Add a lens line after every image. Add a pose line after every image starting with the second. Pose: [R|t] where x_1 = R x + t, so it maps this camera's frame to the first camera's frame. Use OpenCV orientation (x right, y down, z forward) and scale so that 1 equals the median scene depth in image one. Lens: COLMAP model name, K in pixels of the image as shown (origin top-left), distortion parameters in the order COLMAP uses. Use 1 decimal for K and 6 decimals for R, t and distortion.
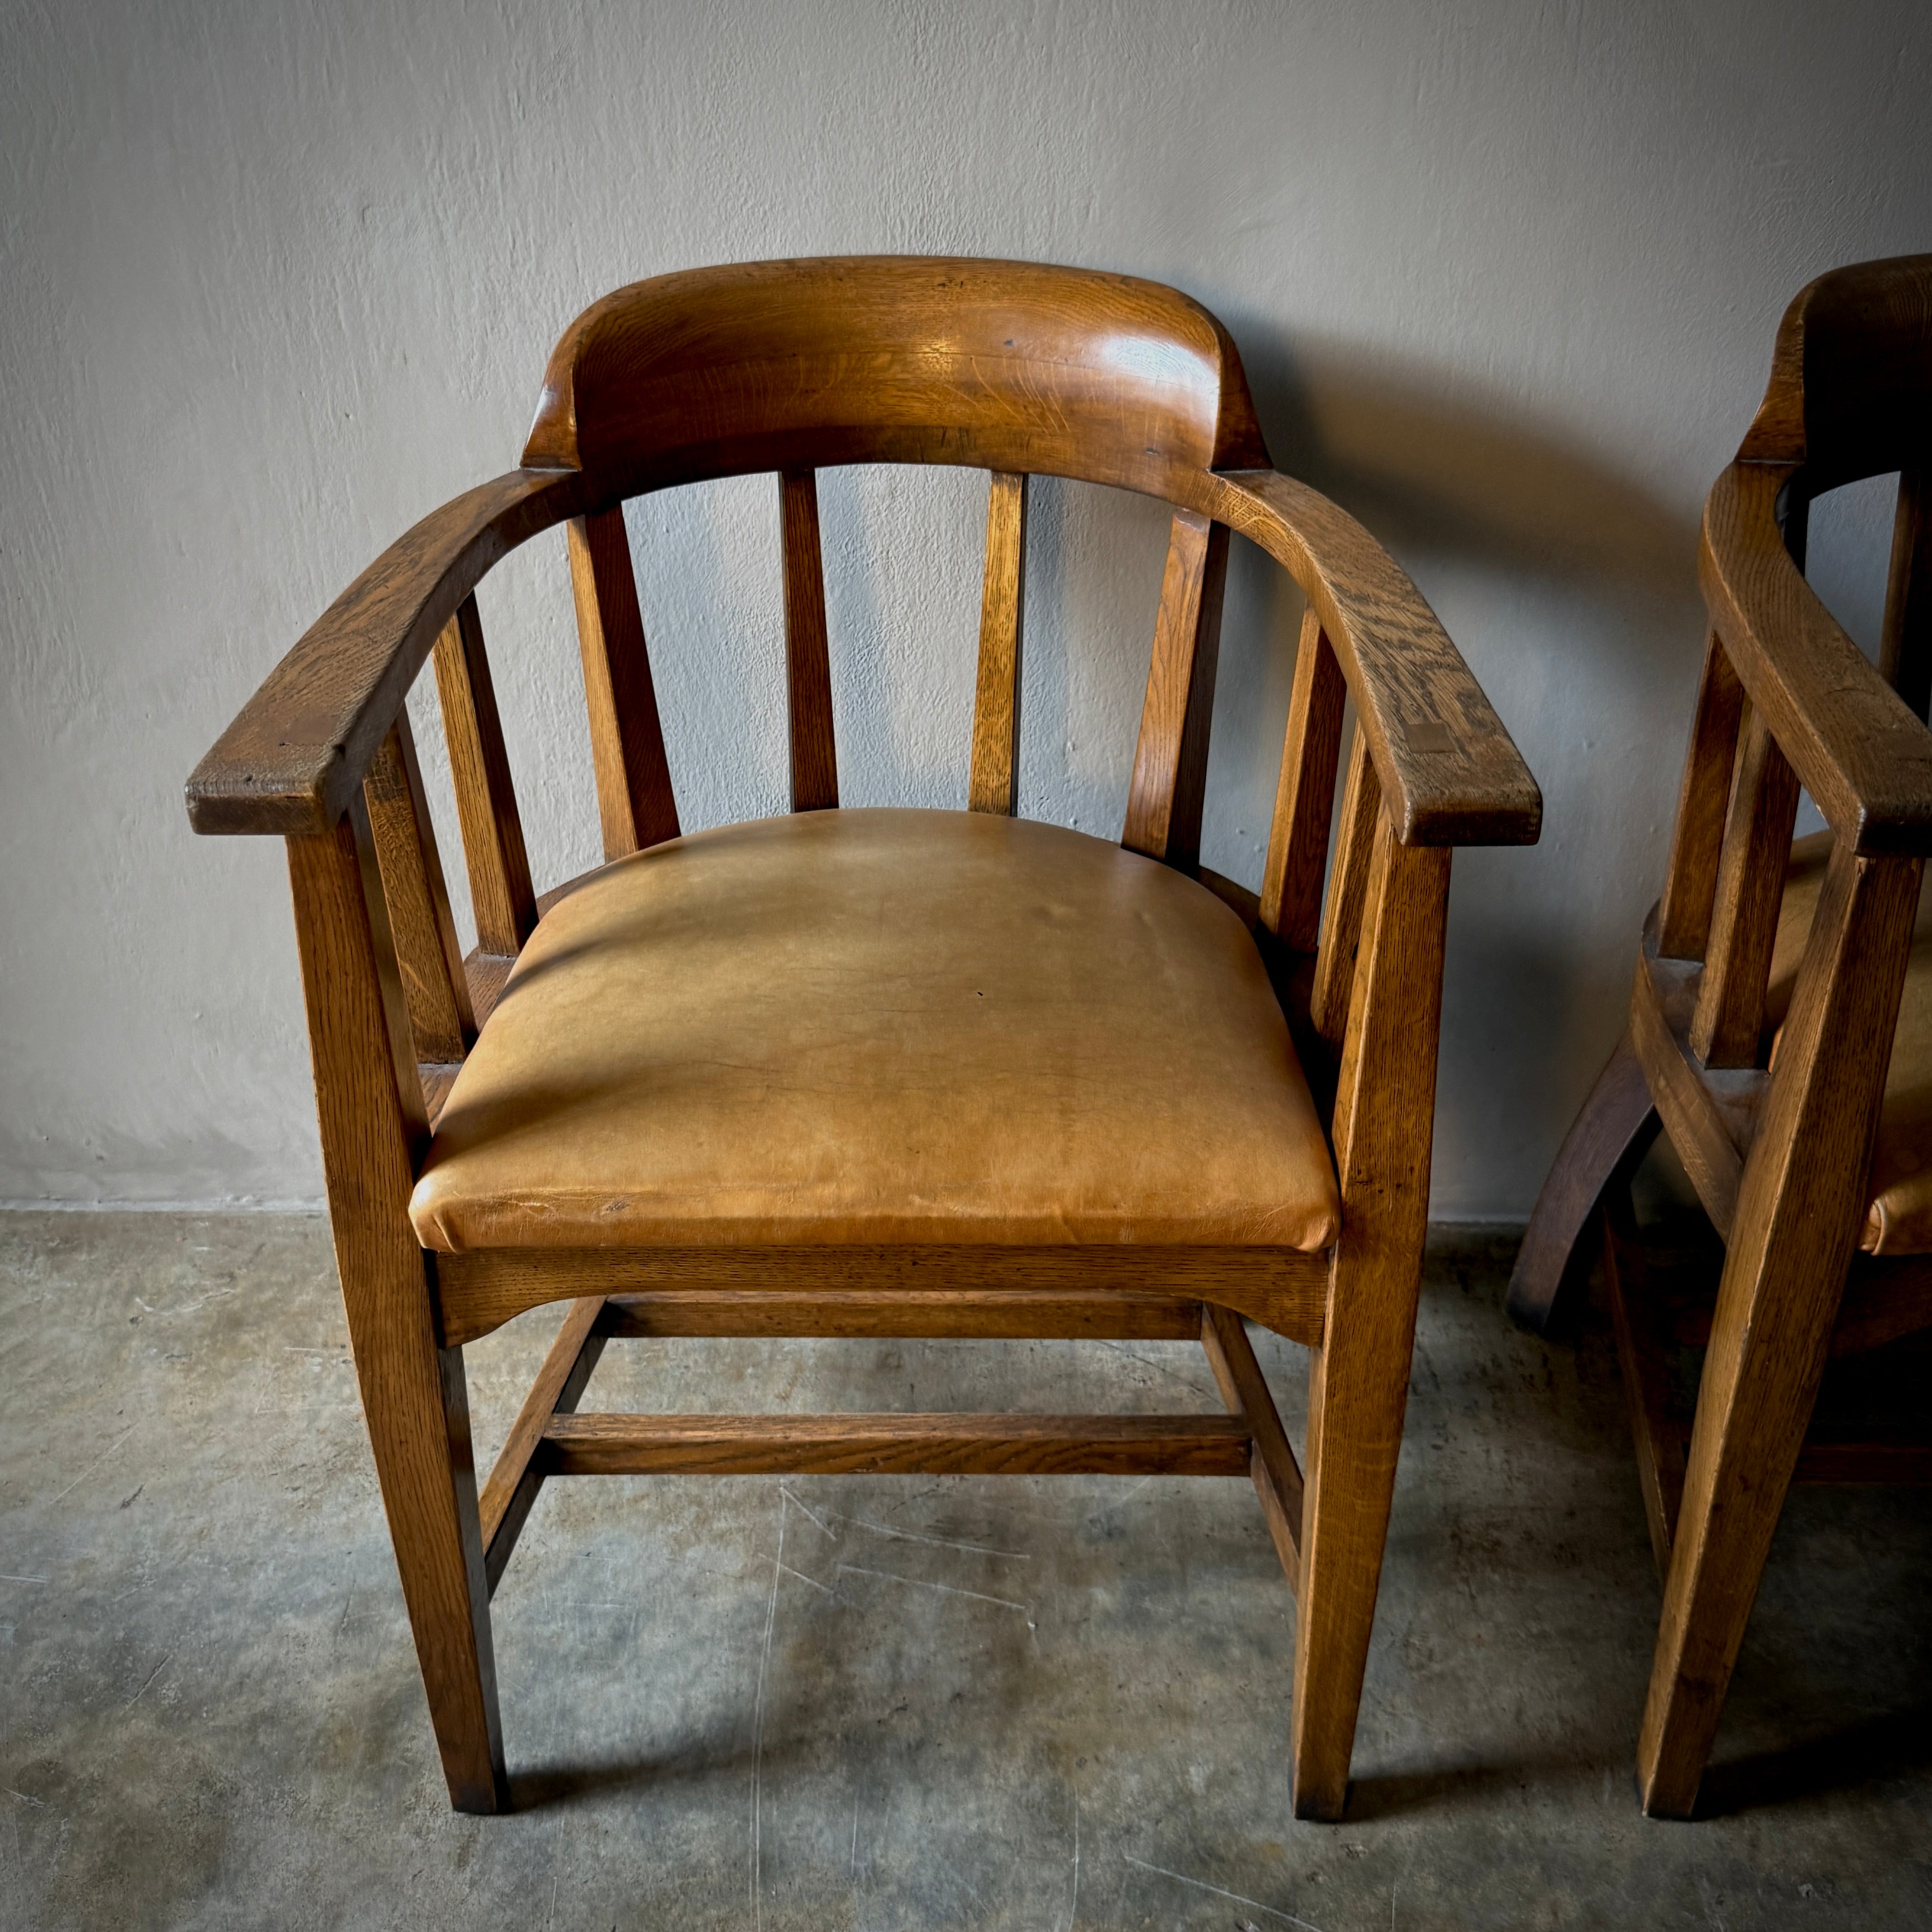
lens RADIAL K [[2064.9, 0, 964.8], [0, 2064.9, 892.2], [0, 0, 1]] dist [0.116637, -0.215299]
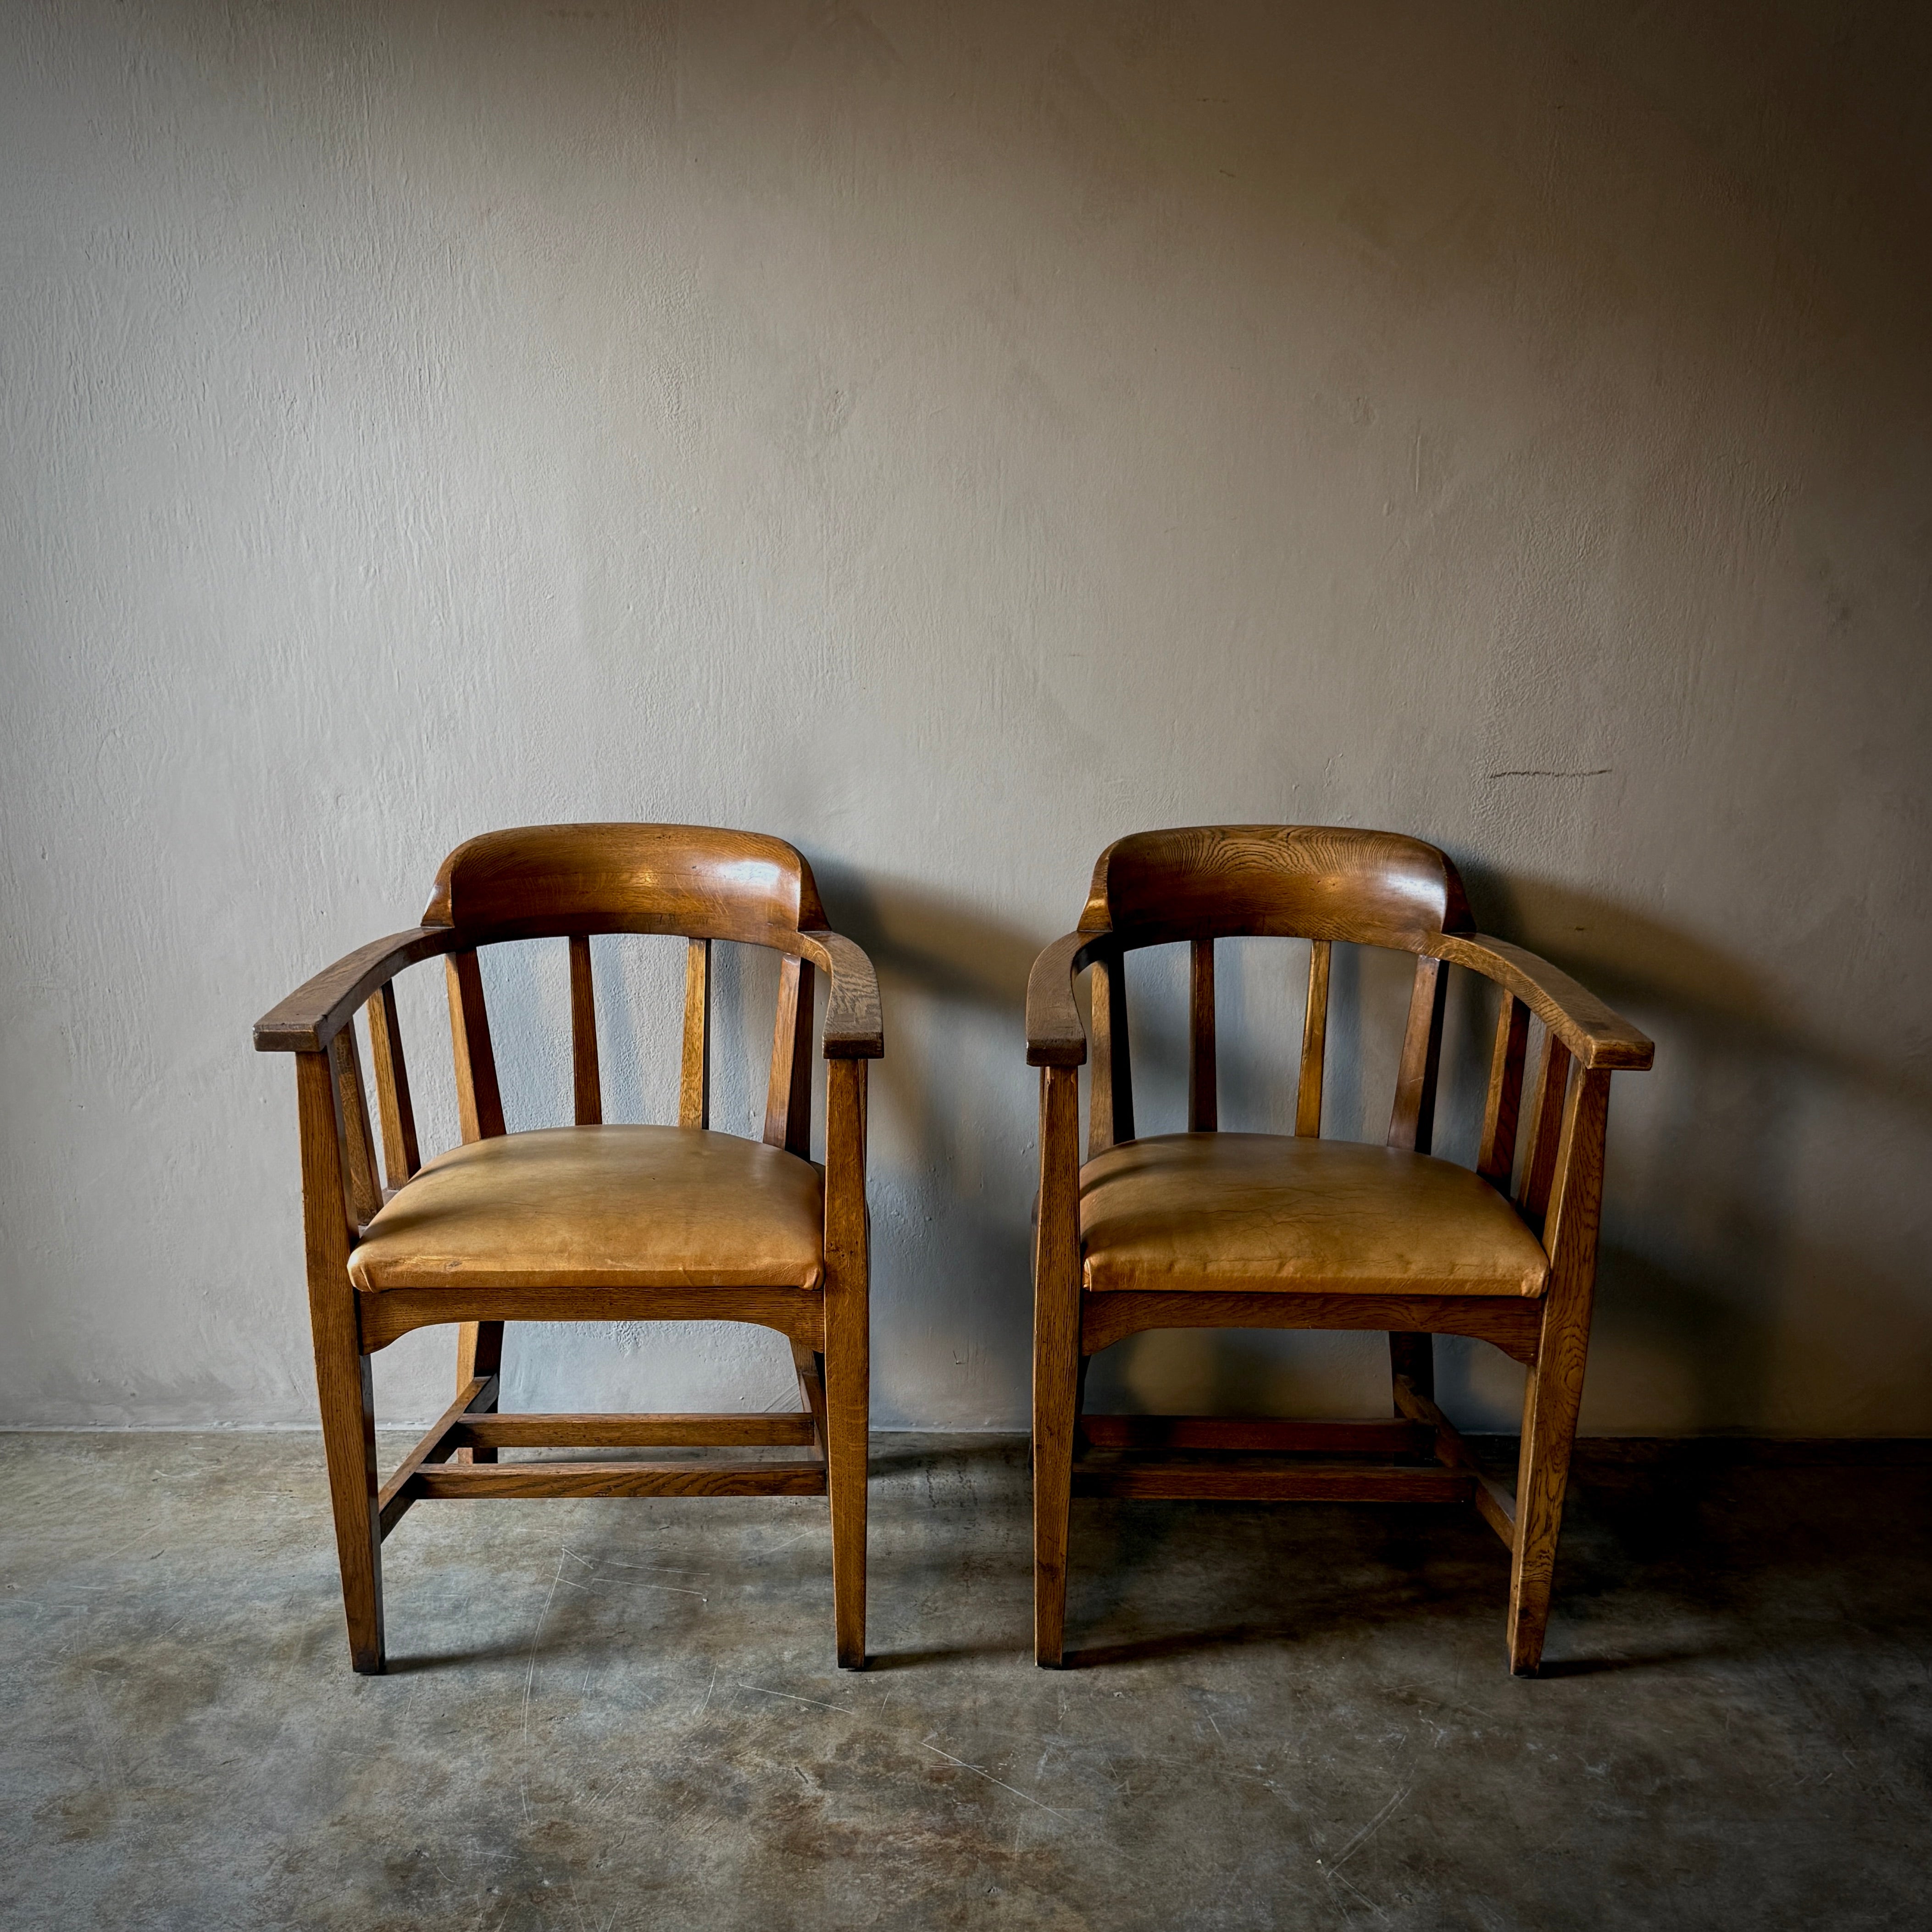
lens RADIAL K [[2061.8, 0, 955.7], [0, 2061.8, 1224.7], [0, 0, 1]] dist [0.183731, -0.360974]
pose [[0.999448, 0.000196, 0.033211, 0.186990], [0.005119, 0.987127, -0.159859, 0.334198], [-0.032815, 0.159940, 0.986581, -0.750372]]
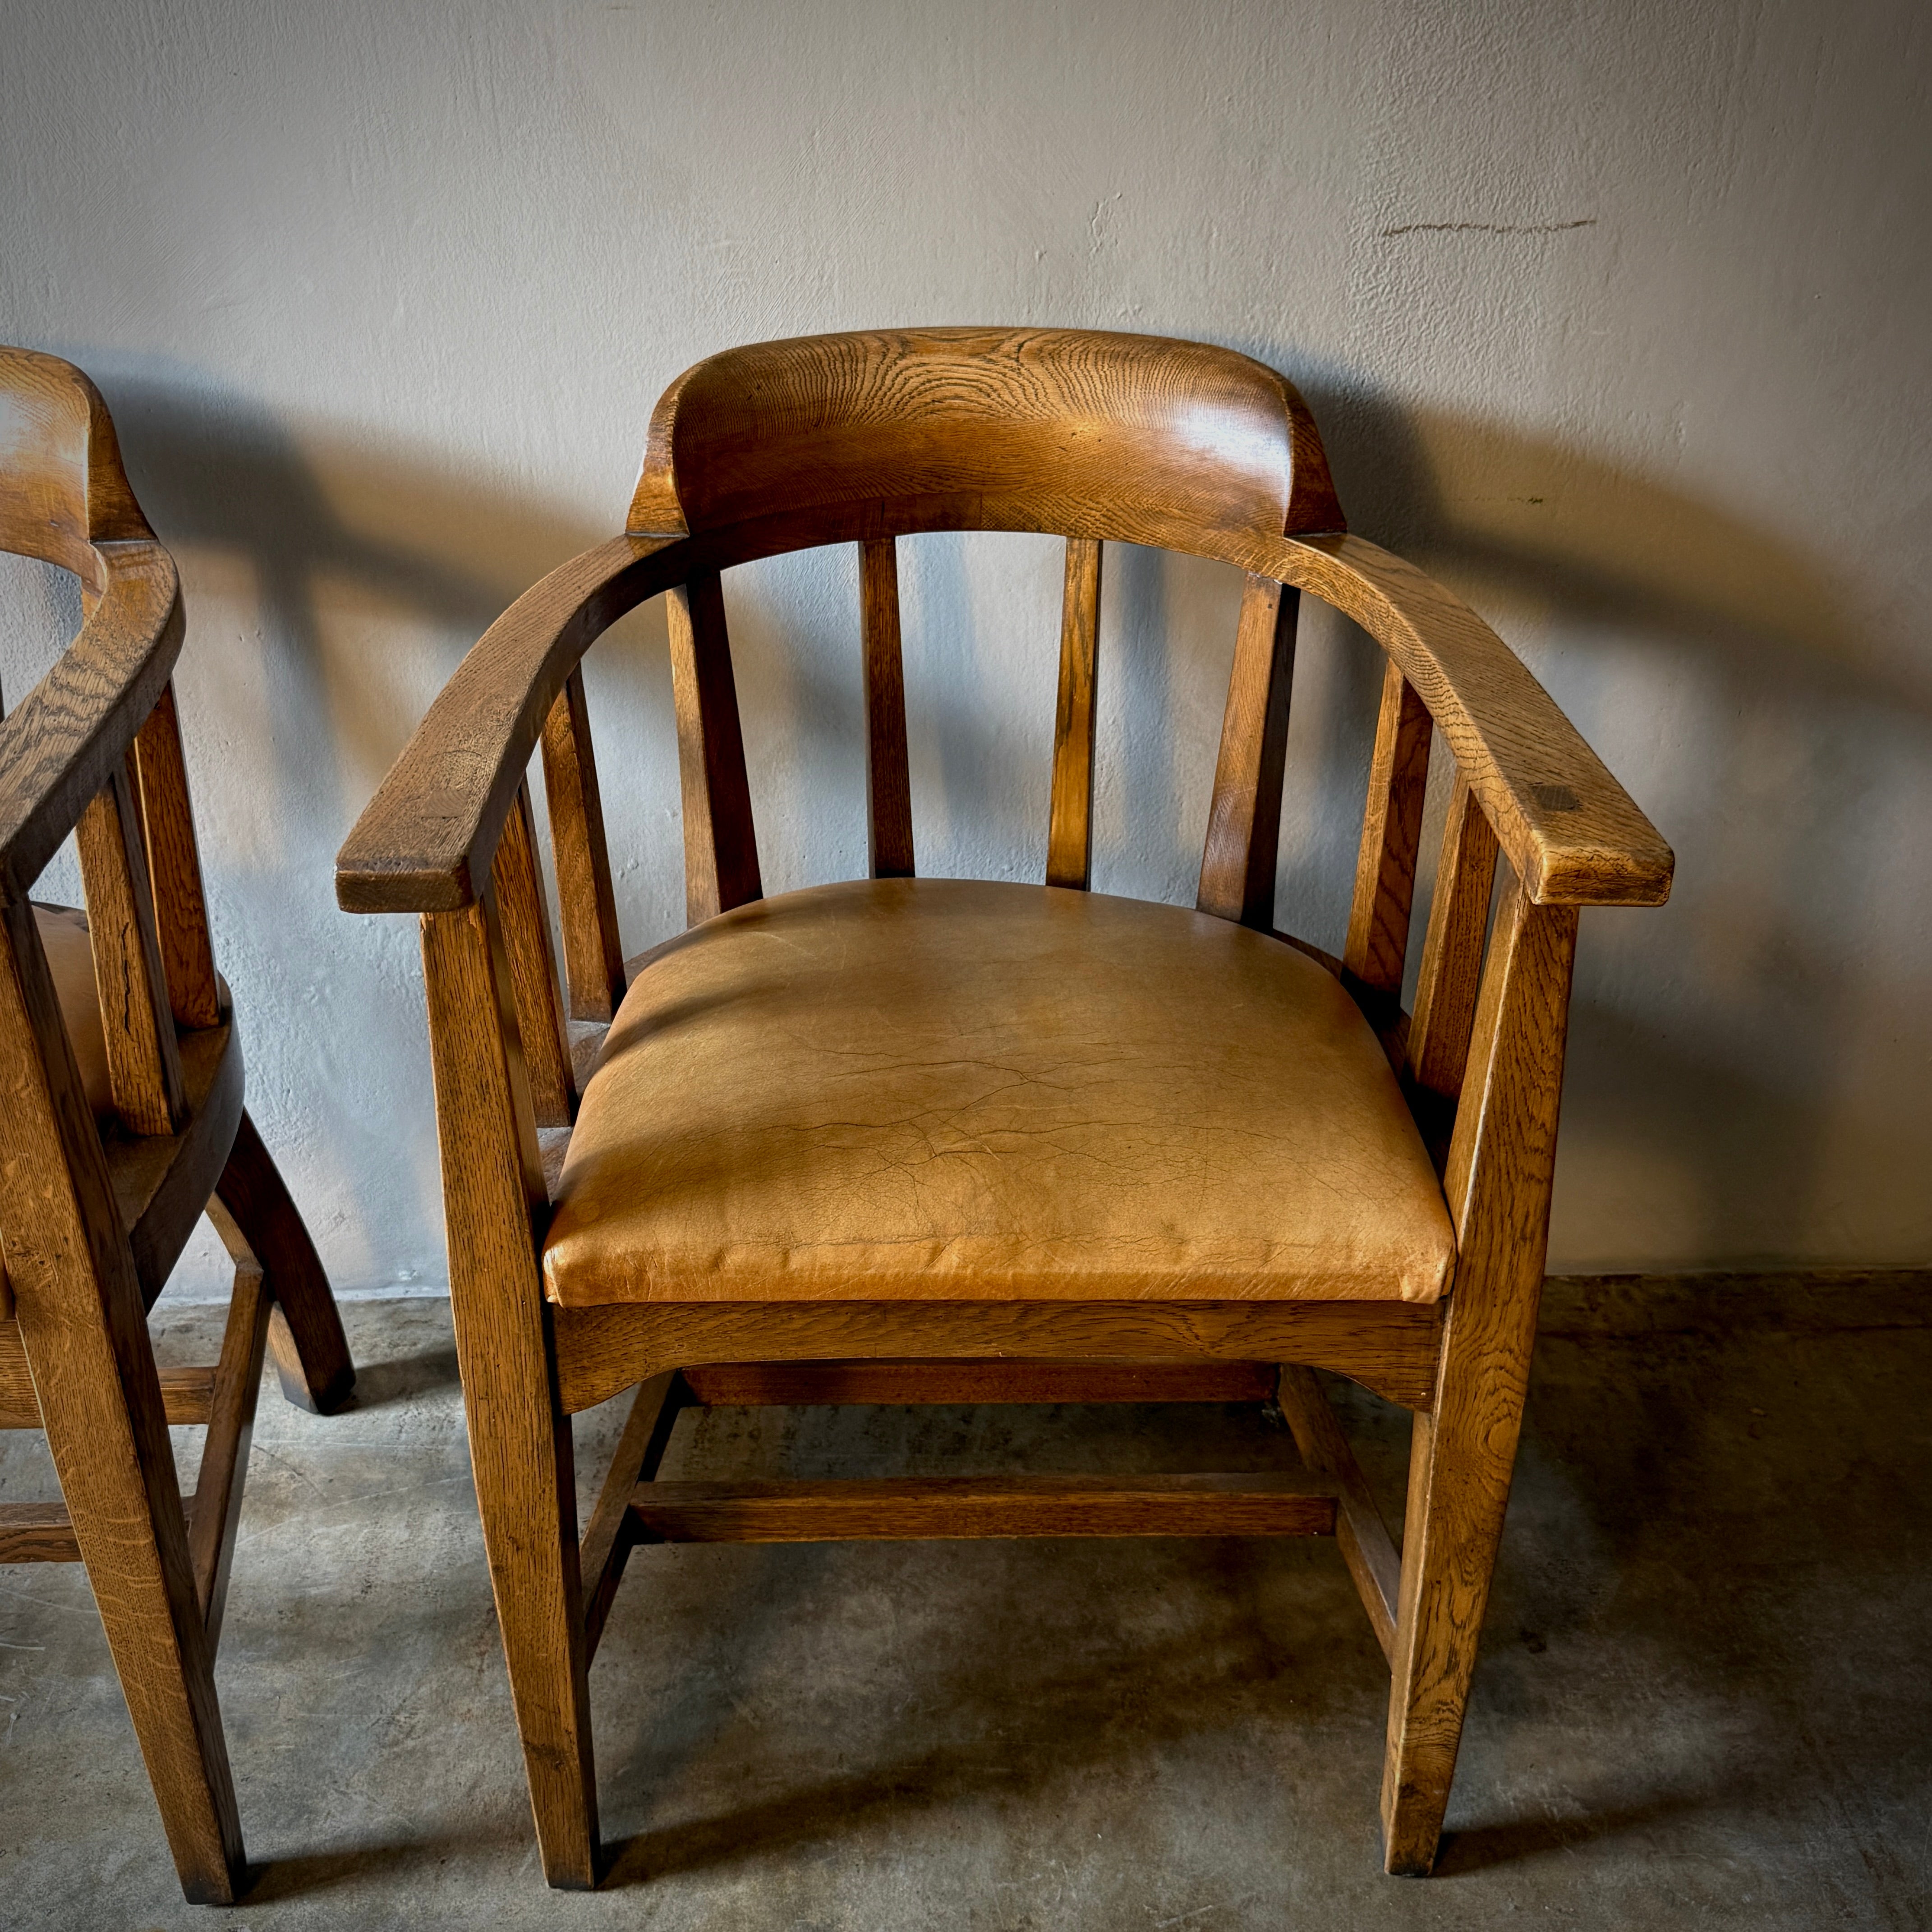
lens RADIAL K [[2044.6, 0, 966.6], [0, 2044.6, 903.2], [0, 0, 1]] dist [0.149431, -0.292443]
pose [[0.998672, -0.020050, 0.047451, 0.458773], [0.021748, 0.999132, -0.035535, 0.013957], [-0.046697, 0.036520, 0.998241, -0.010381]]
